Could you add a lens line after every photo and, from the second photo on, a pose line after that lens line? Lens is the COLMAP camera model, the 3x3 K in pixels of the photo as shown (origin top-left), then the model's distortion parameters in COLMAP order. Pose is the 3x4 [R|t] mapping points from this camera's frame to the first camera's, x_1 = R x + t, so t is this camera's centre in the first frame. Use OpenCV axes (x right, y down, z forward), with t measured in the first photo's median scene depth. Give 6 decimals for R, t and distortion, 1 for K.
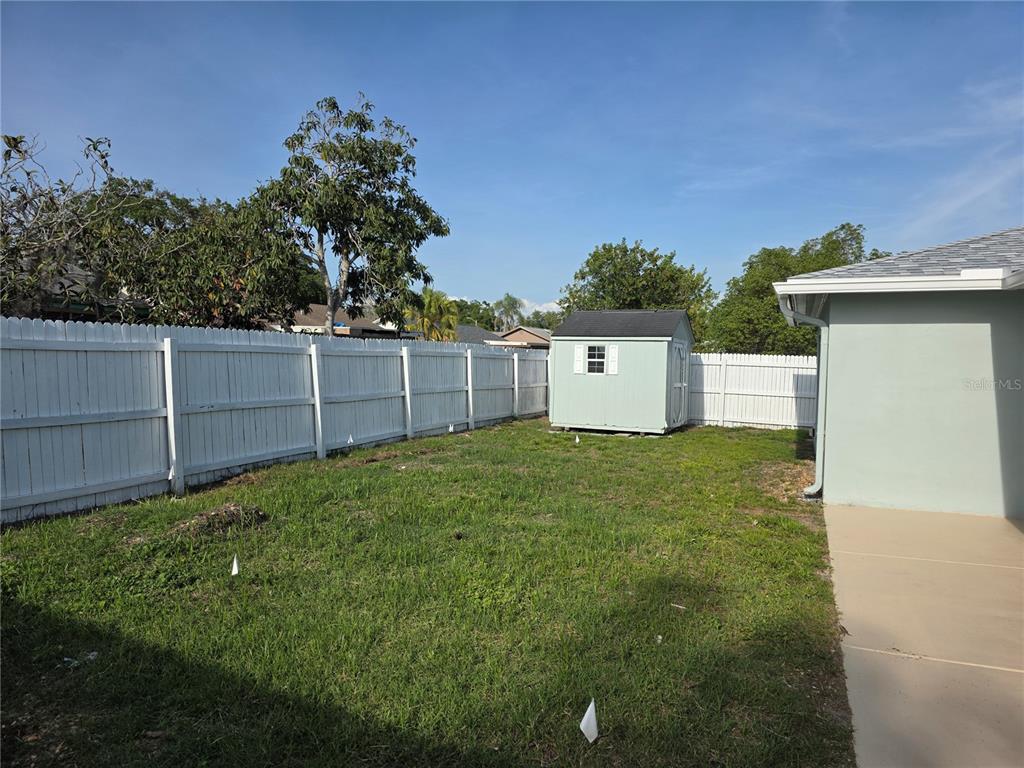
lens RADIAL K [[705.4, 0, 515.7], [0, 705.4, 388.4], [0, 0, 1]] dist [0.082713, -0.077372]
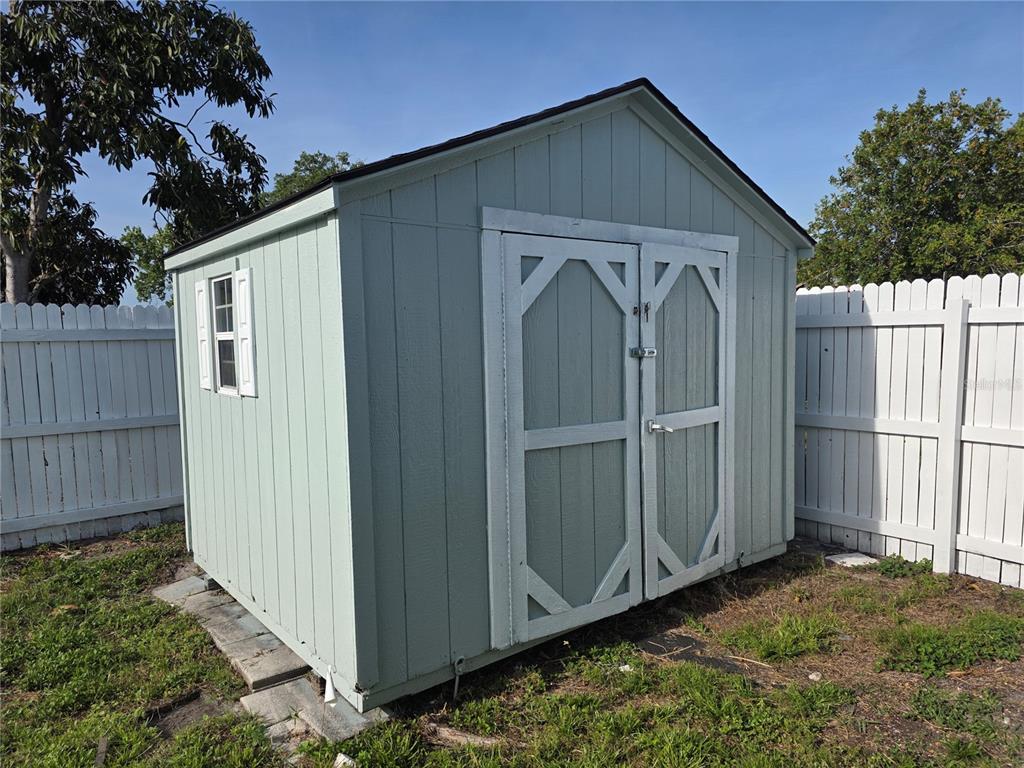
lens RADIAL K [[705.4, 0, 515.7], [0, 705.4, 388.4], [0, 0, 1]] dist [0.082713, -0.077372]
pose [[0.872062, 0.000980, -0.489394, 0.155644], [0.014424, 0.999512, 0.027704, -0.011092], [0.489183, -0.031219, 0.871623, 0.391131]]
